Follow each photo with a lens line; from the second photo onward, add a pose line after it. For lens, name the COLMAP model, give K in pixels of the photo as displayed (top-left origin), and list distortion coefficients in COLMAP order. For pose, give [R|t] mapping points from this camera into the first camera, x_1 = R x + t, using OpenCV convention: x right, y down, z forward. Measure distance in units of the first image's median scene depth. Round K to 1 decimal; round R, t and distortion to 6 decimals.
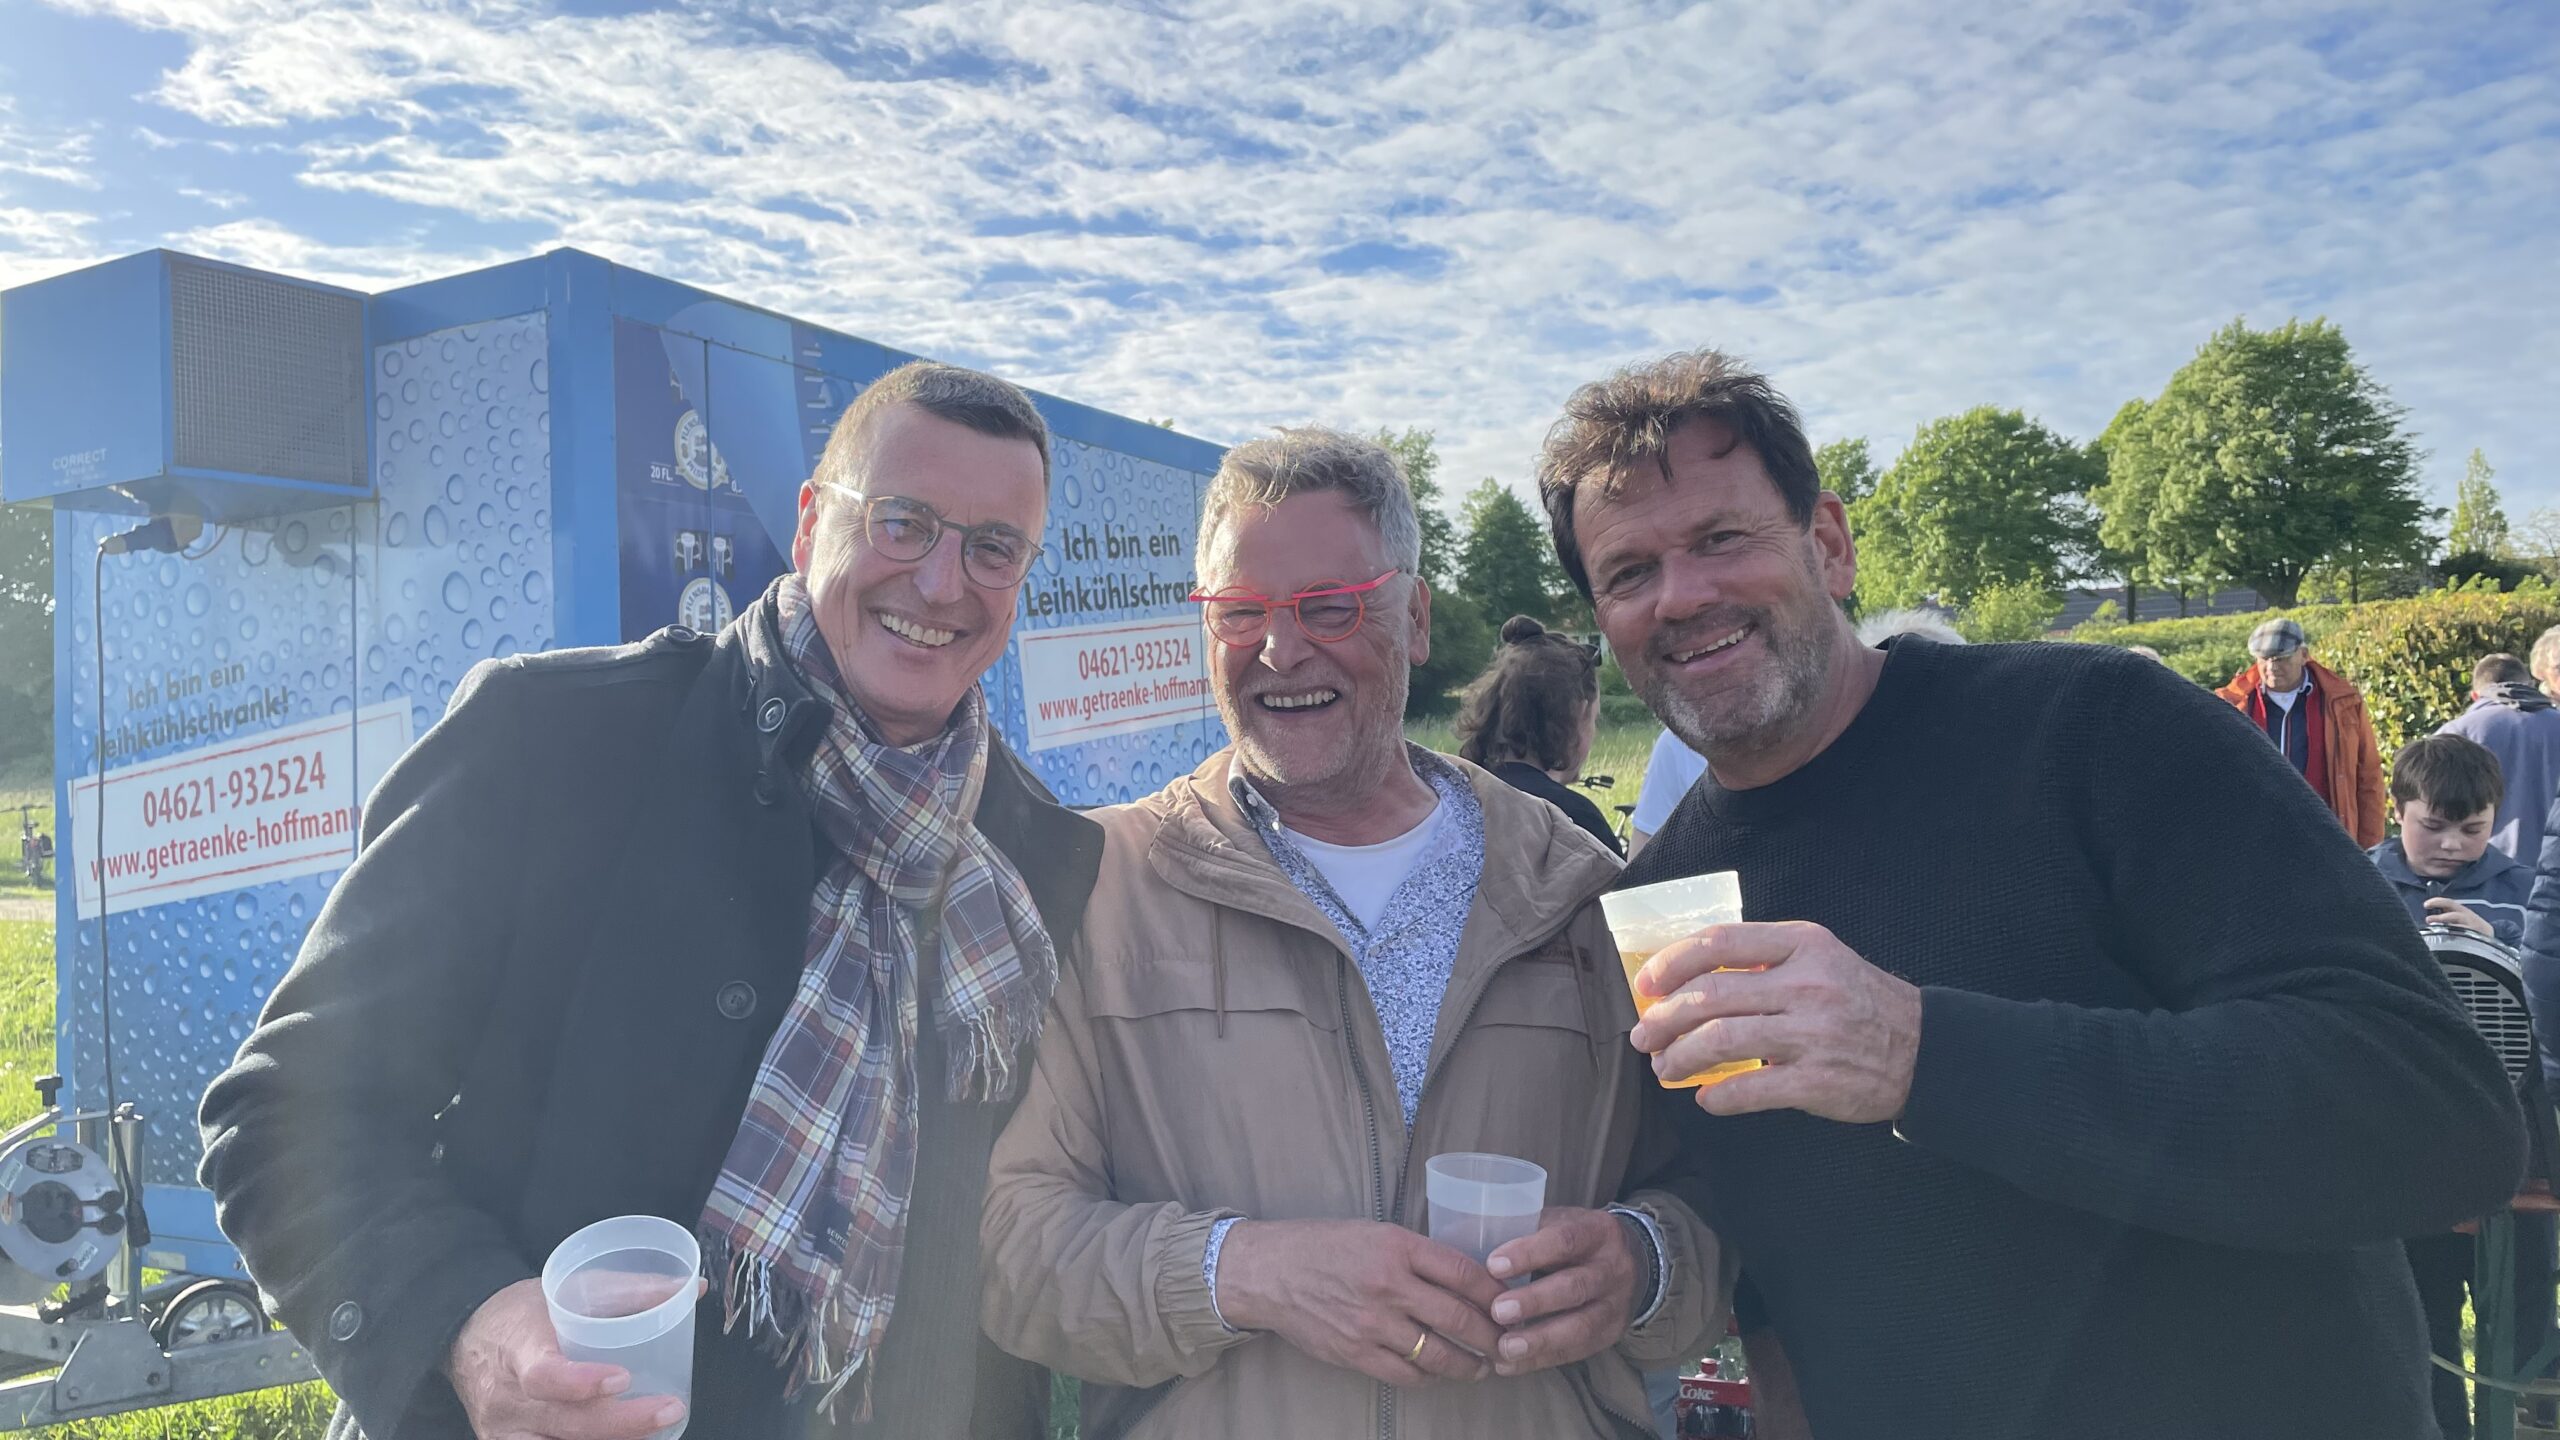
lens RADIAL K [[1916.1, 0, 1287.6], [0, 1916.1, 719.3], [0, 0, 1]] dist [0.085703, -0.116811]
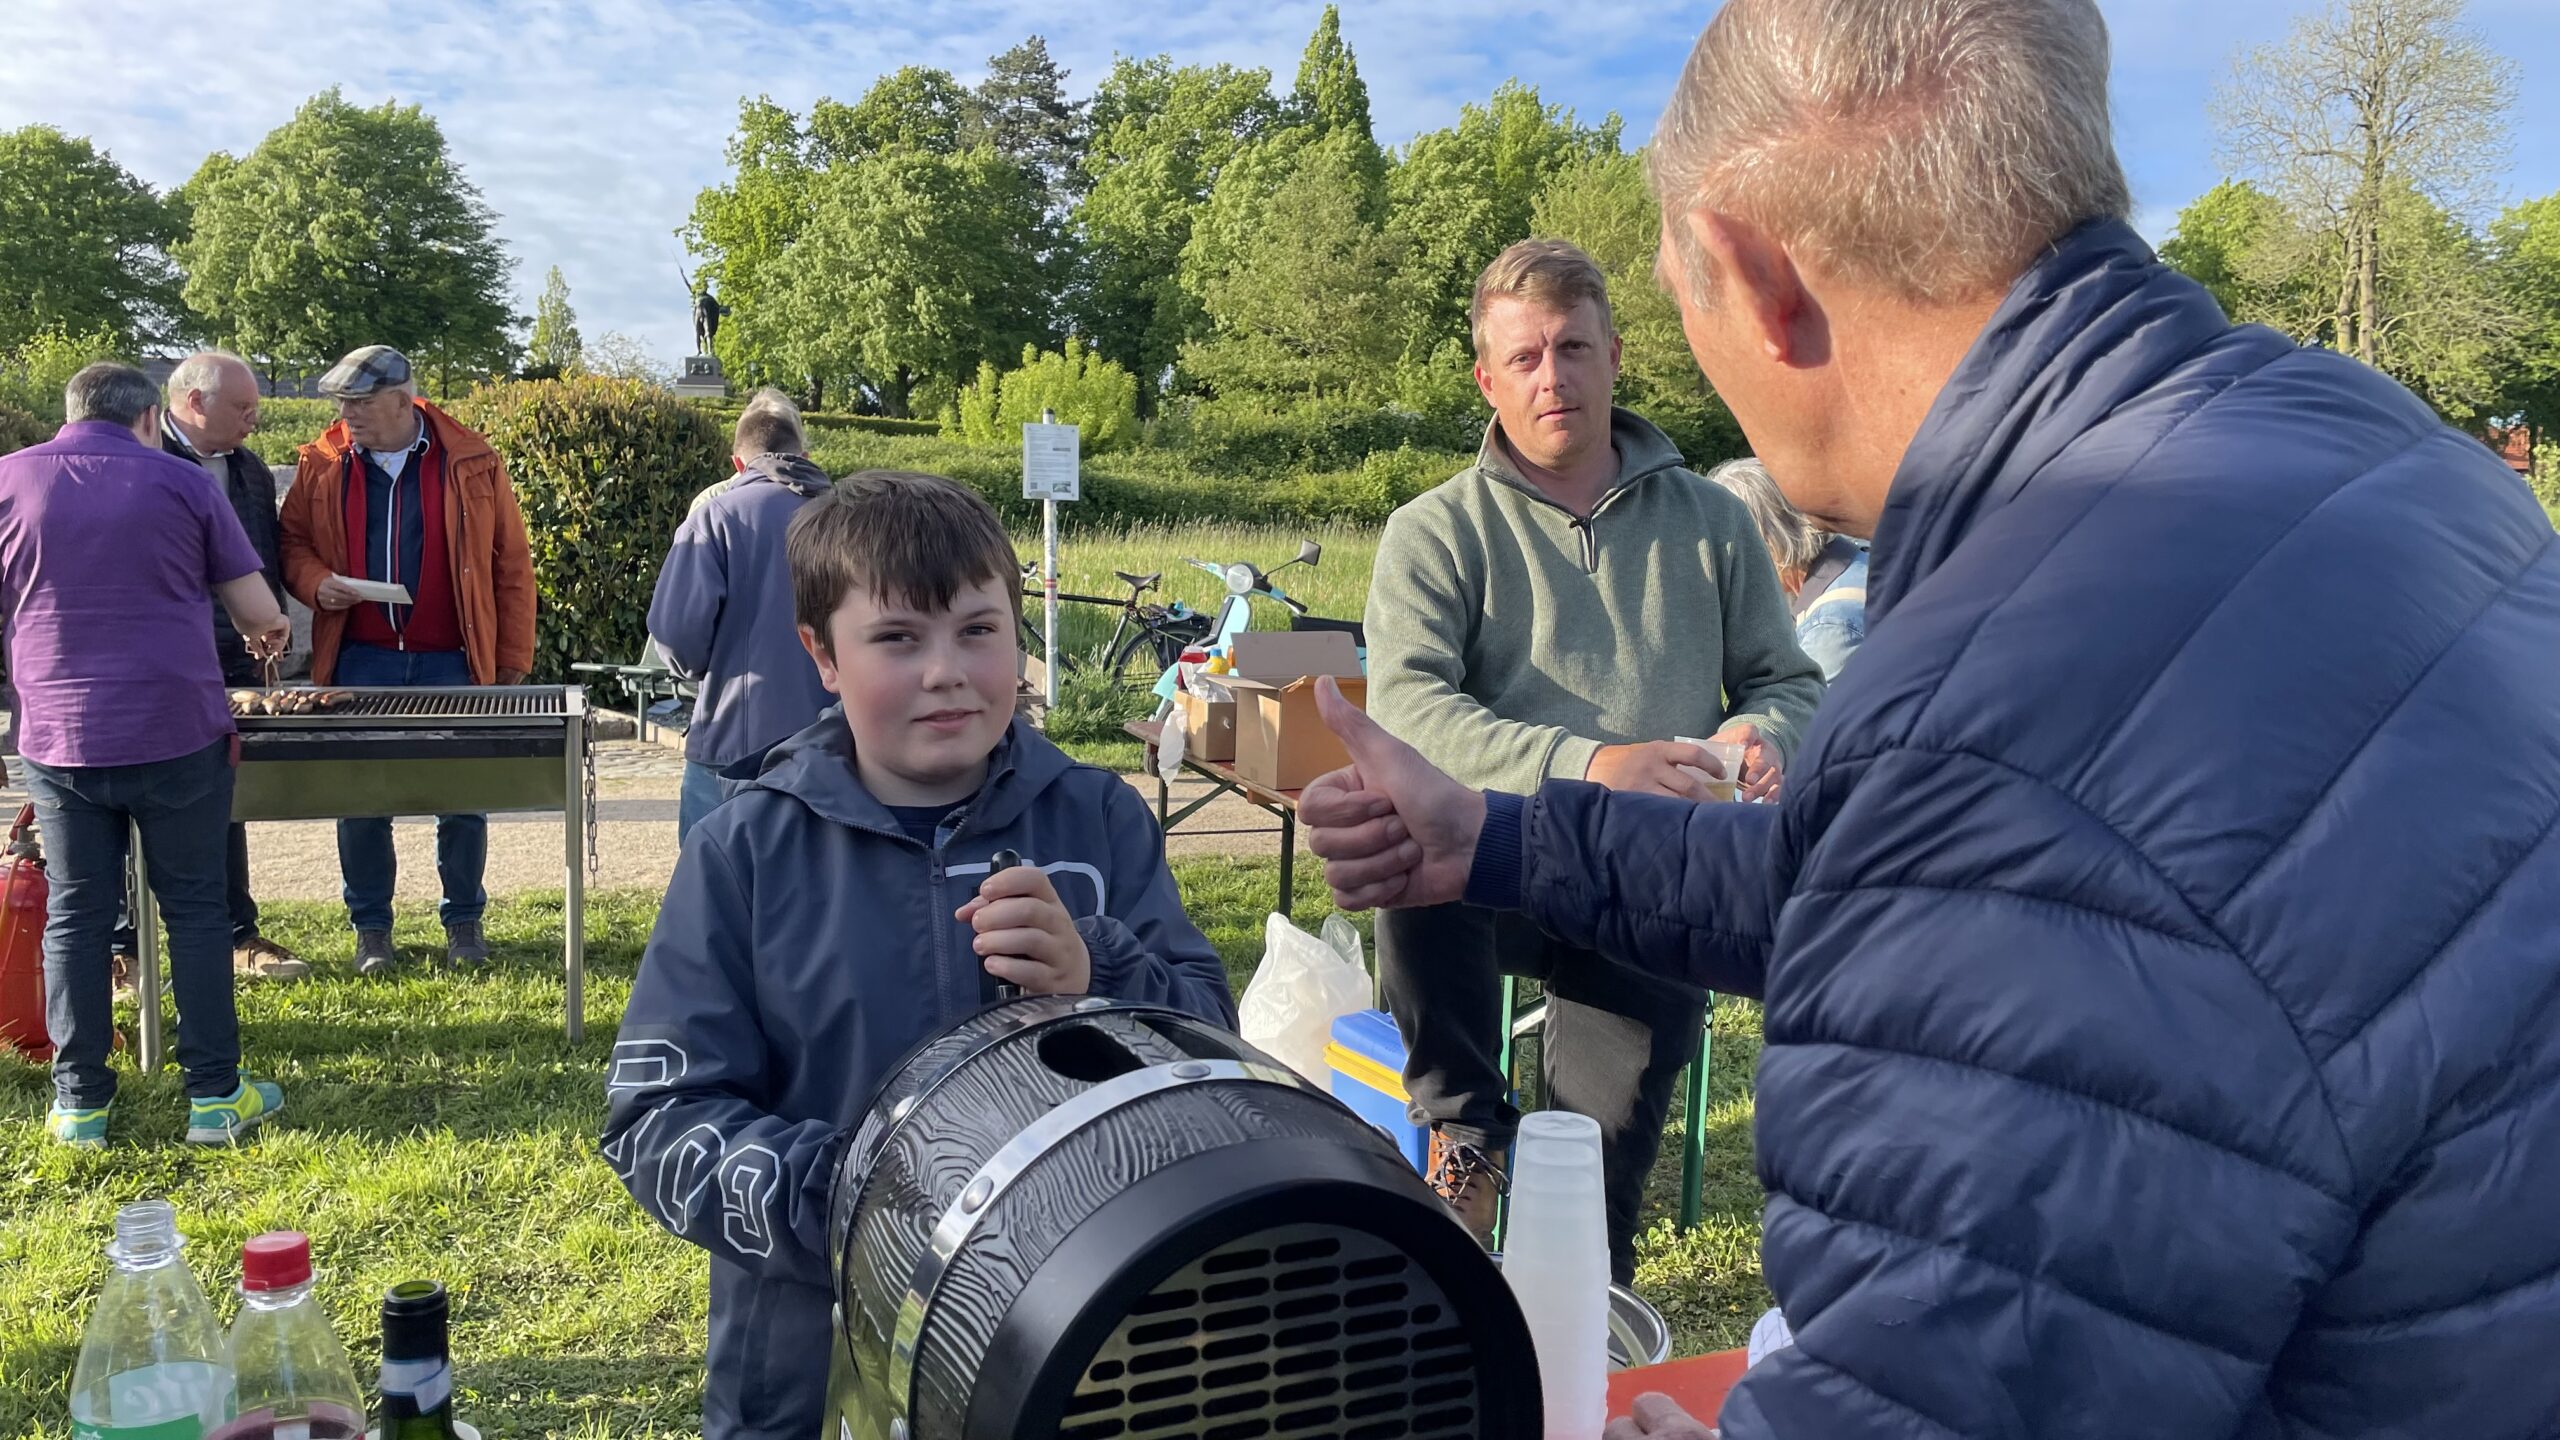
lens RADIAL K [[1934.1, 0, 1291.0], [0, 1934.1, 715.7], [0, 0, 1]] dist [0.085939, -0.101731]
pose [[0.613776, -0.029919, 0.788913, 0.002925], [-0.053185, 0.995445, 0.079129, 0.000201], [-0.787686, -0.090526, 0.609389, 0.006509]]
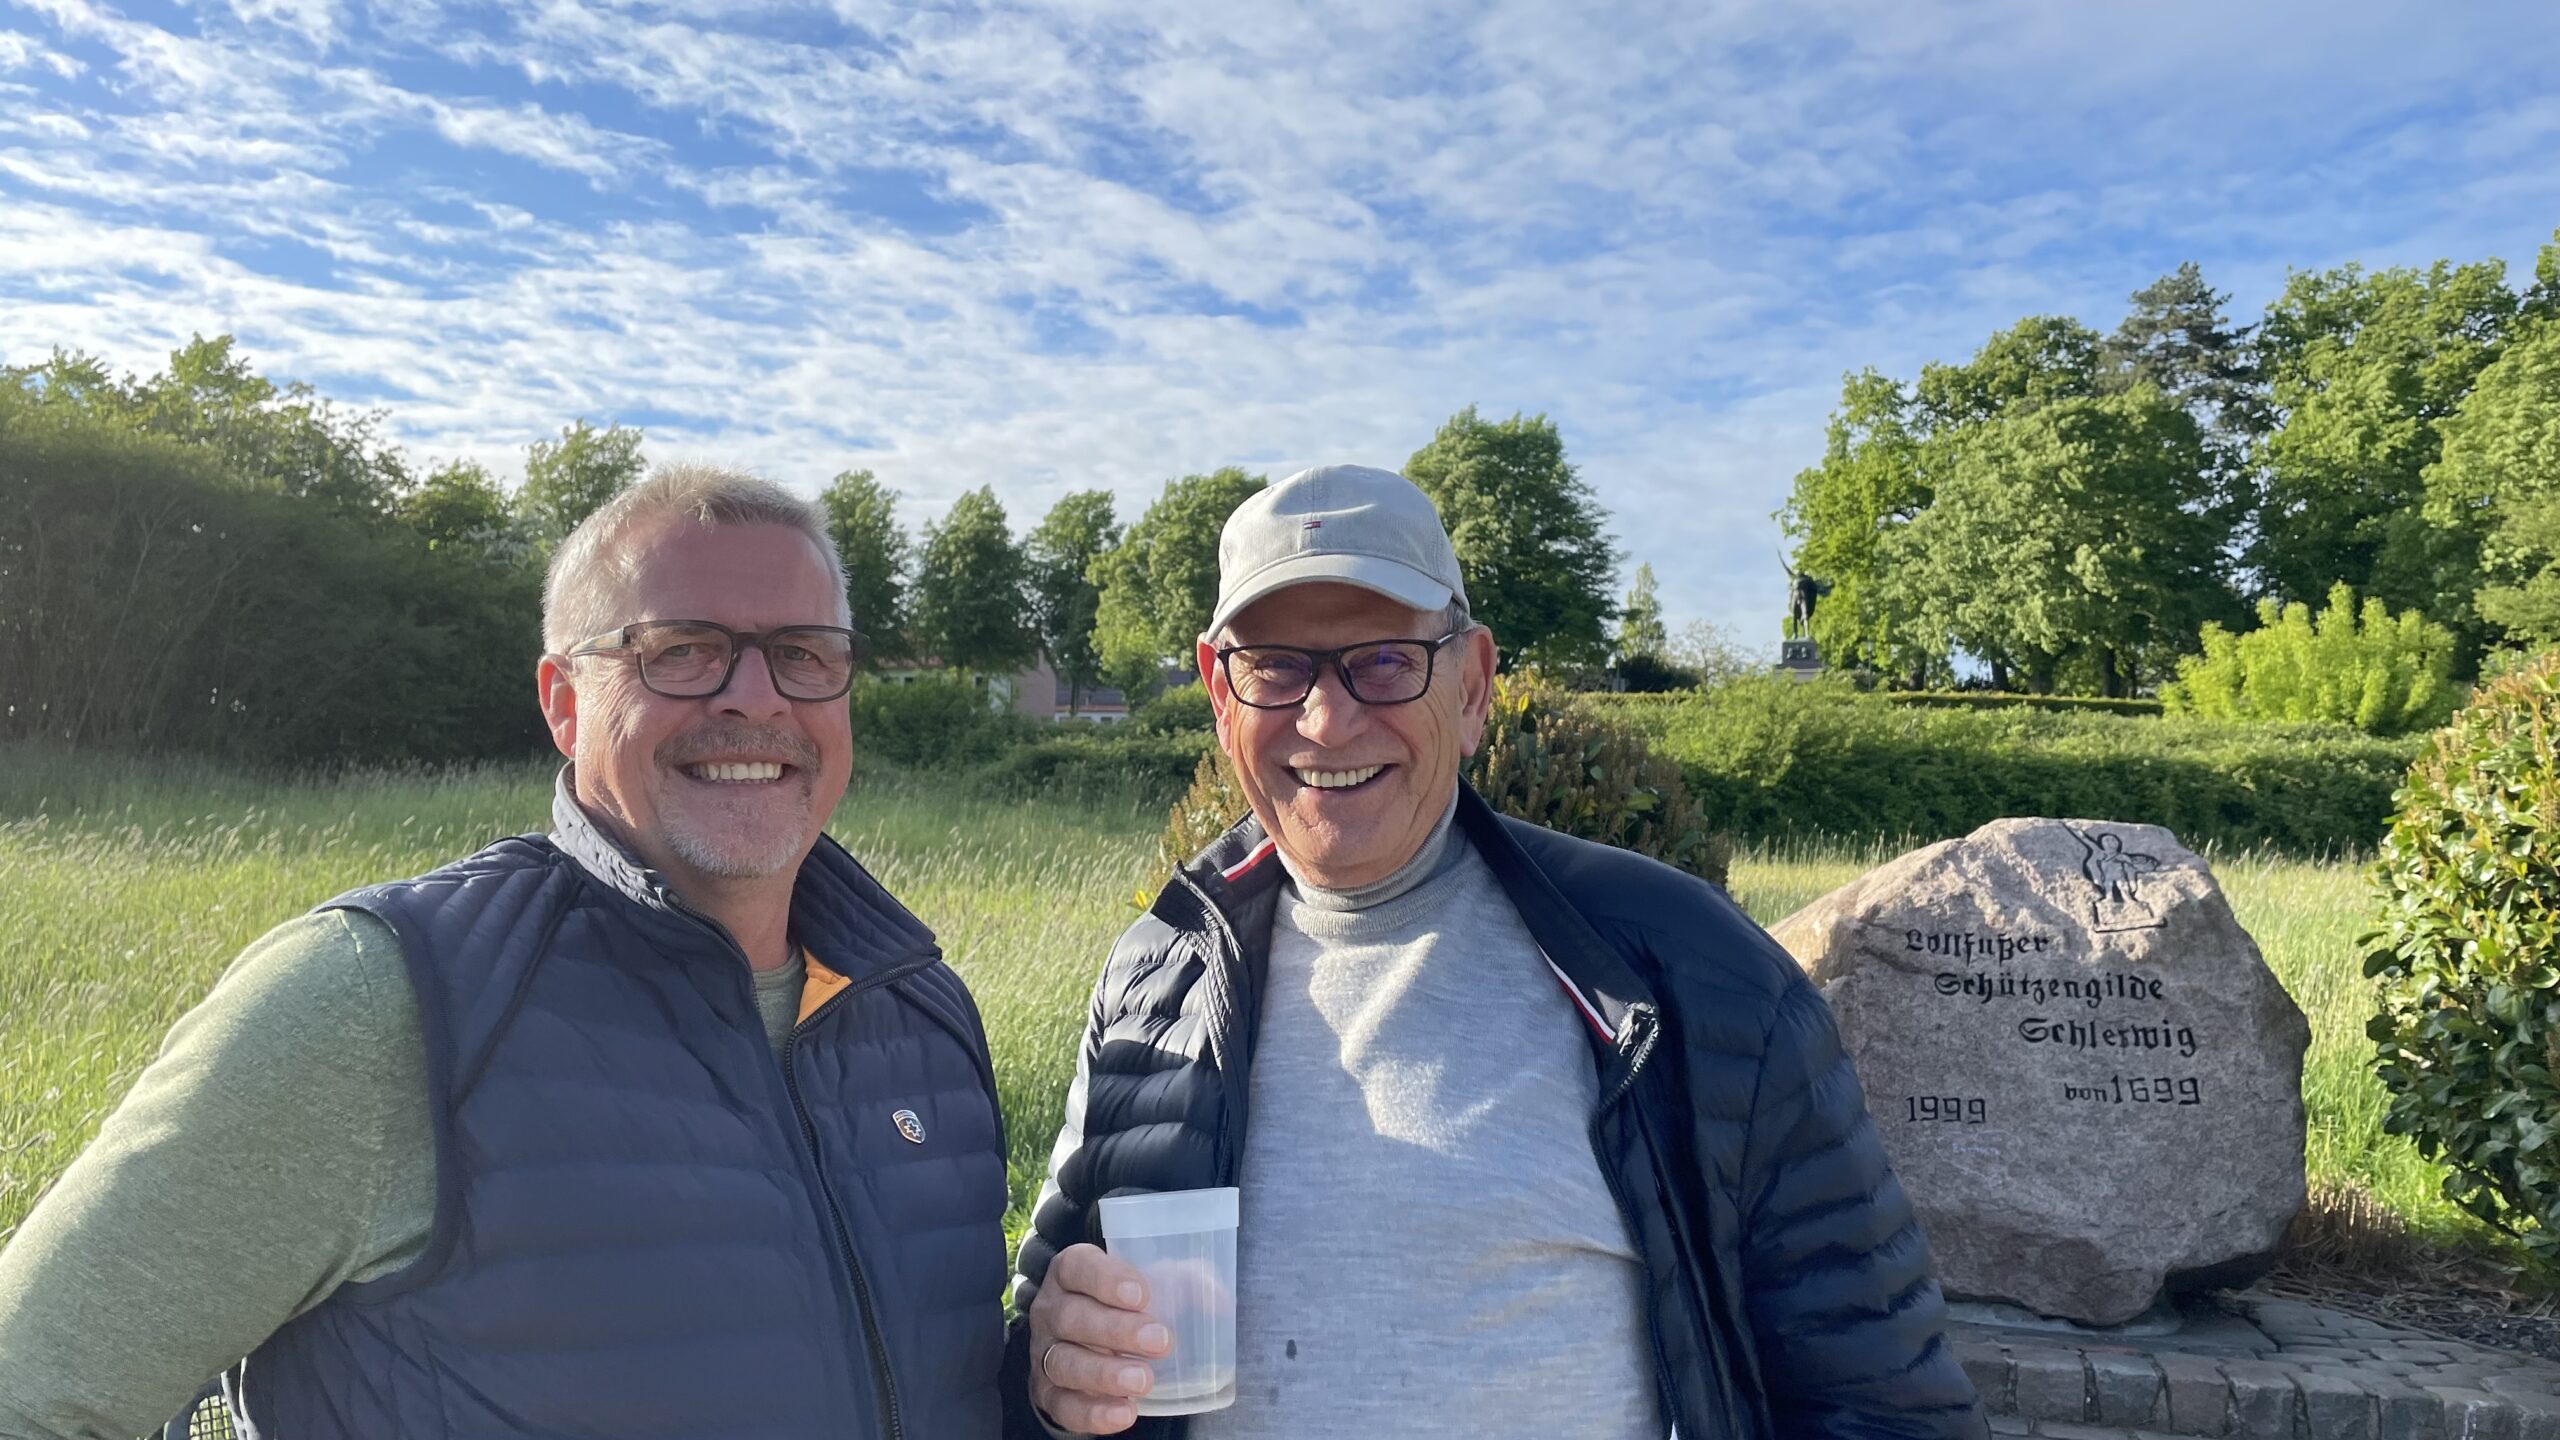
lens RADIAL K [[1939.6, 0, 1282.8], [0, 1939.6, 717.4], [0, 0, 1]] dist [0.086946, -0.120016]
pose [[0.923574, 0.061312, 0.378486, 0.025710], [-0.051209, 0.998013, -0.036712, -0.002670], [-0.379985, 0.014525, 0.924879, 0.104436]]
